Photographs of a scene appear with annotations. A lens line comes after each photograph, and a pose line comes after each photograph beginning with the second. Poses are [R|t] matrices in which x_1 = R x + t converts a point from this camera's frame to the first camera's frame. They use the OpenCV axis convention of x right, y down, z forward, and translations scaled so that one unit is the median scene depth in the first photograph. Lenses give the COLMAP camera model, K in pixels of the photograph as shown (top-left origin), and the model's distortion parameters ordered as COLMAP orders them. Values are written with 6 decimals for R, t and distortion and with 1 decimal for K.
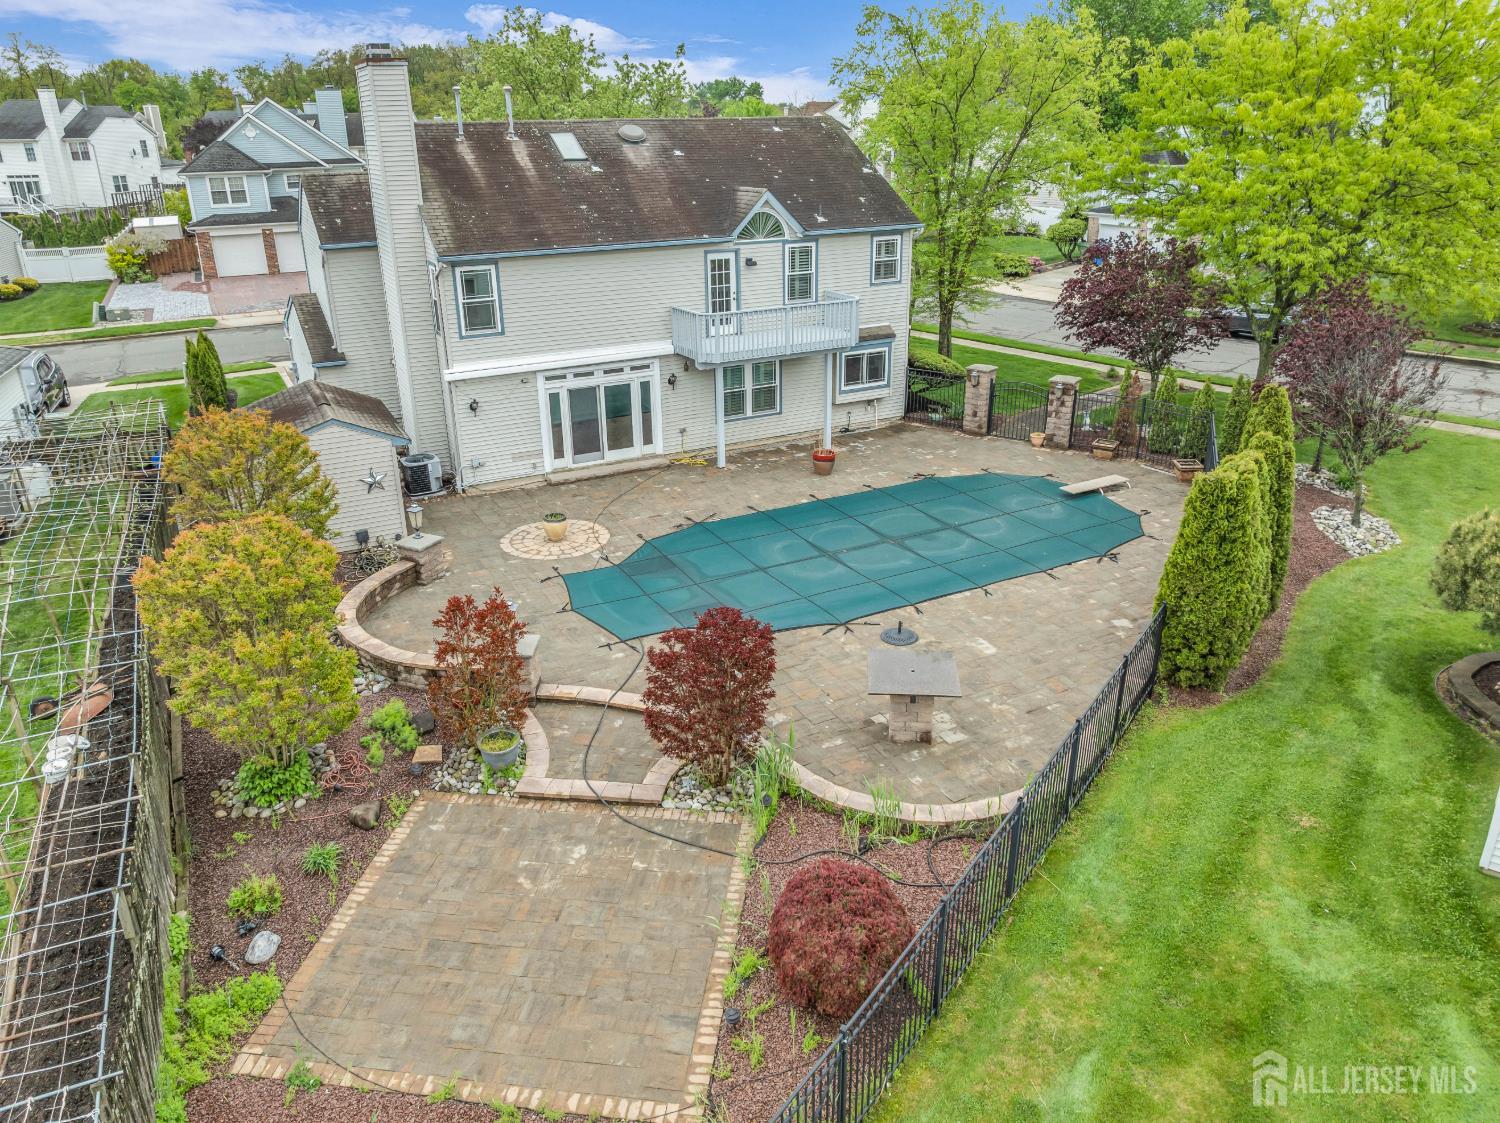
lens RADIAL K [[1055.8, 0, 750.0], [0, 1055.8, 561.5], [0, 0, 1]] dist [-0.034328, -0.007164]
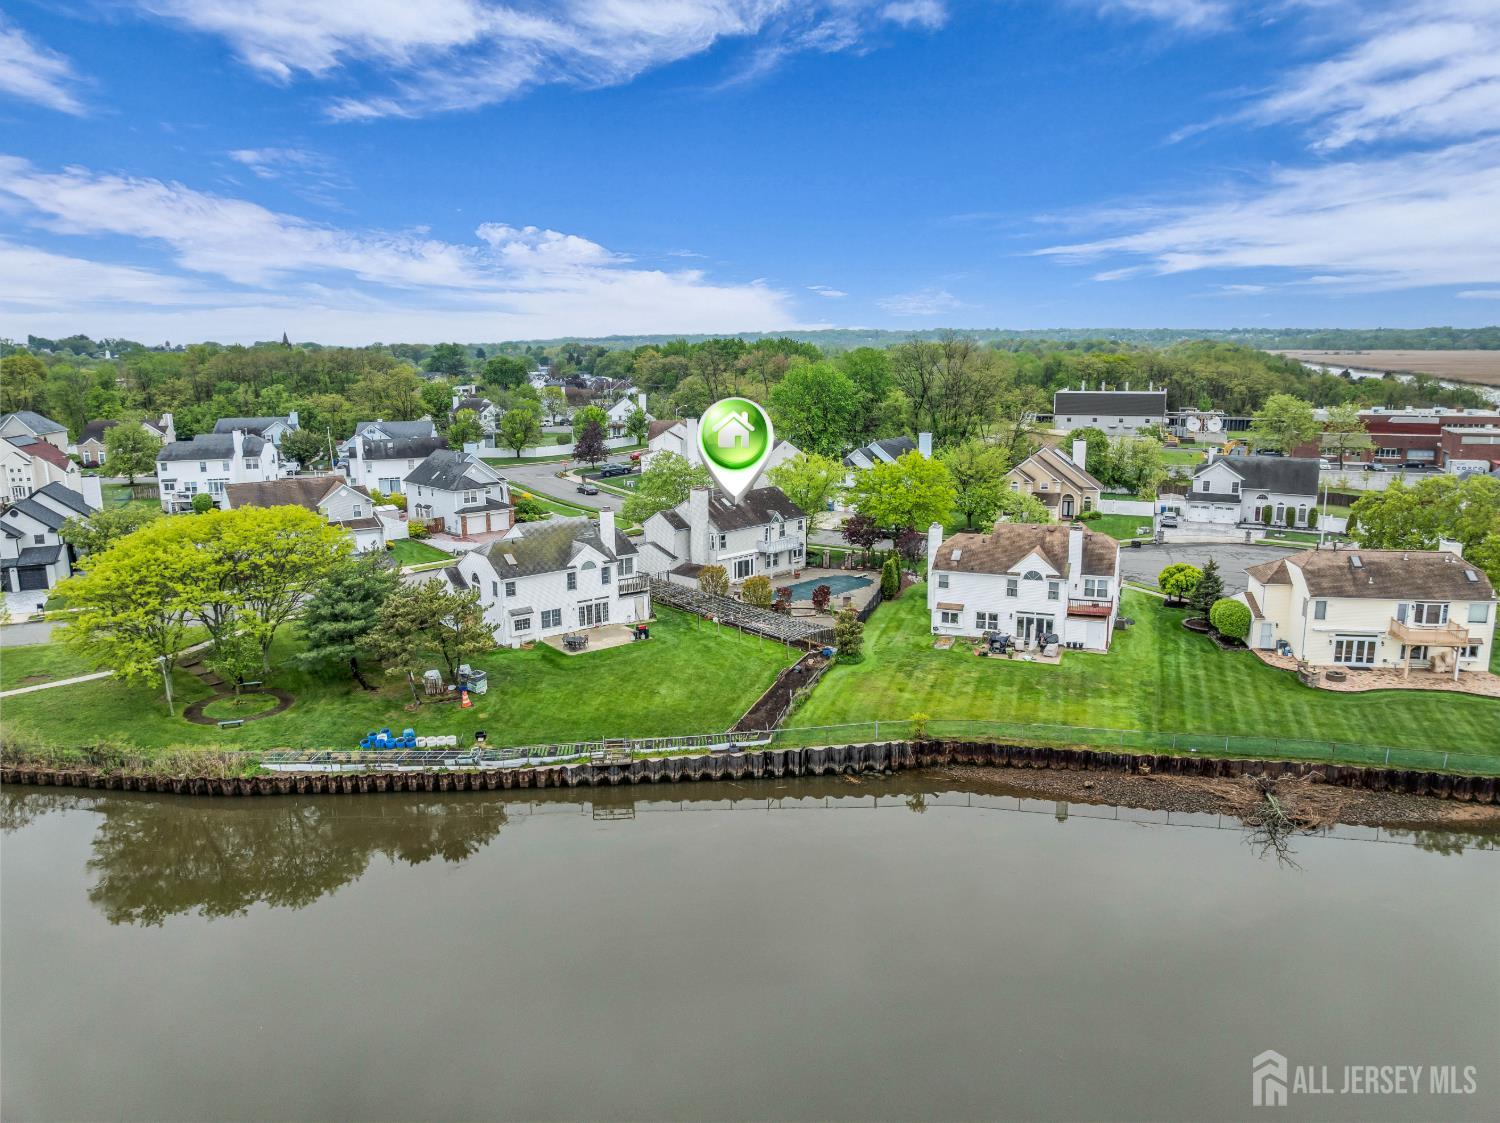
lens RADIAL K [[1054.5, 0, 750.0], [0, 1054.5, 561.5], [0, 0, 1]] dist [0.002297, -0.198385]
pose [[0.954783, -0.060558, 0.291071, -1.270814], [0.116028, 0.977299, -0.177269, 0.546532], [-0.273728, 0.203026, 0.940135, -2.754575]]
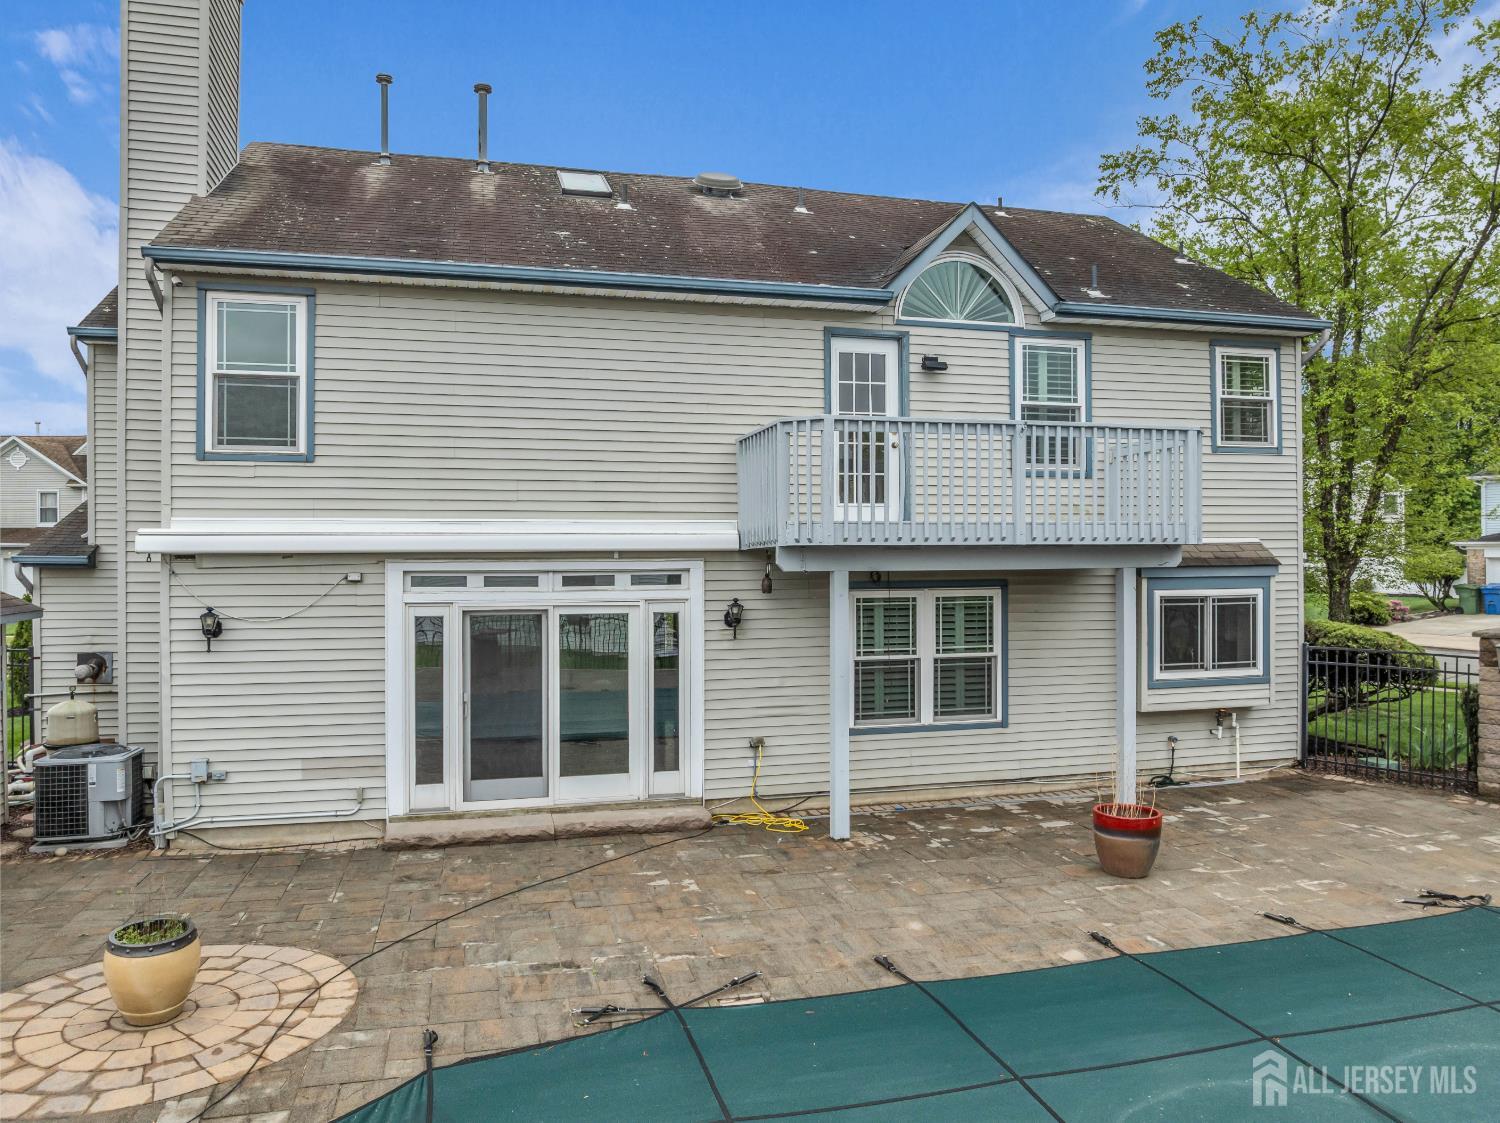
lens RADIAL K [[1055.8, 0, 750.0], [0, 1055.8, 561.5], [0, 0, 1]] dist [-0.034328, -0.007164]
pose [[0.974303, 0.010029, -0.225016, 0.025768], [-0.095169, 0.923783, -0.370902, -0.038725], [0.204146, 0.382786, 0.900999, 0.624159]]
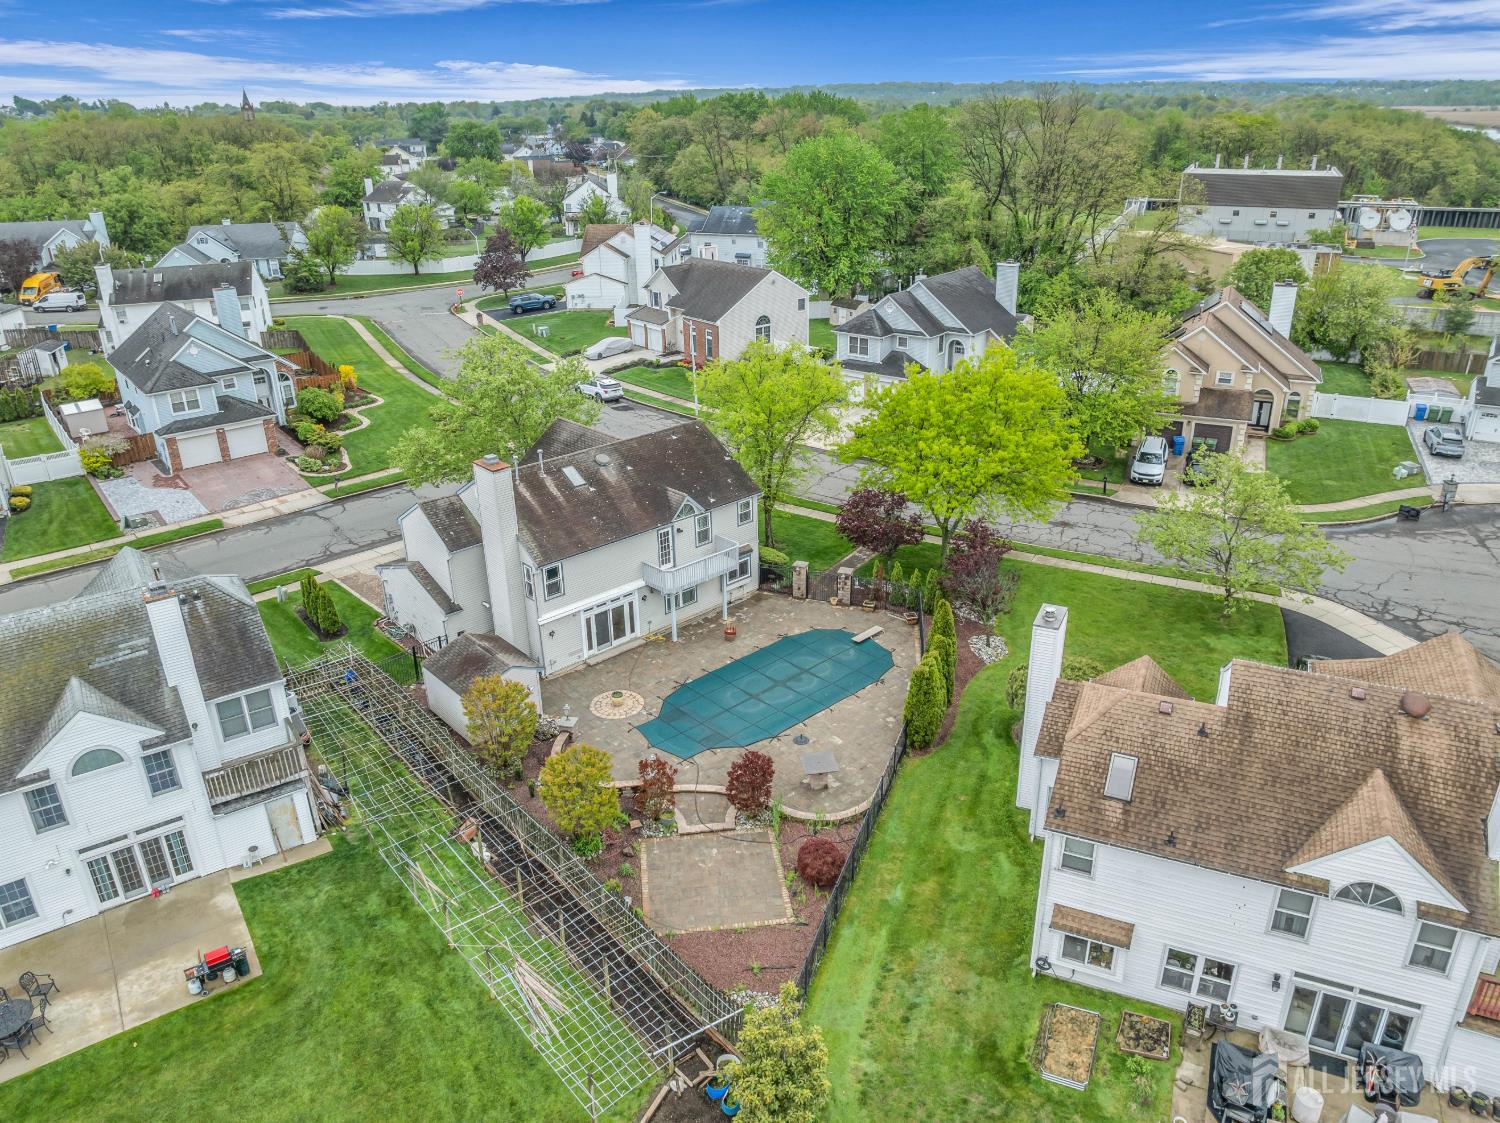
lens RADIAL K [[1055.8, 0, 750.0], [0, 1055.8, 561.5], [0, 0, 1]] dist [-0.034328, -0.007164]
pose [[0.967898, -0.105895, 0.227947, -0.310579], [0.102381, 0.994373, 0.027222, -0.269473], [-0.229547, -0.003010, 0.973293, -0.842839]]
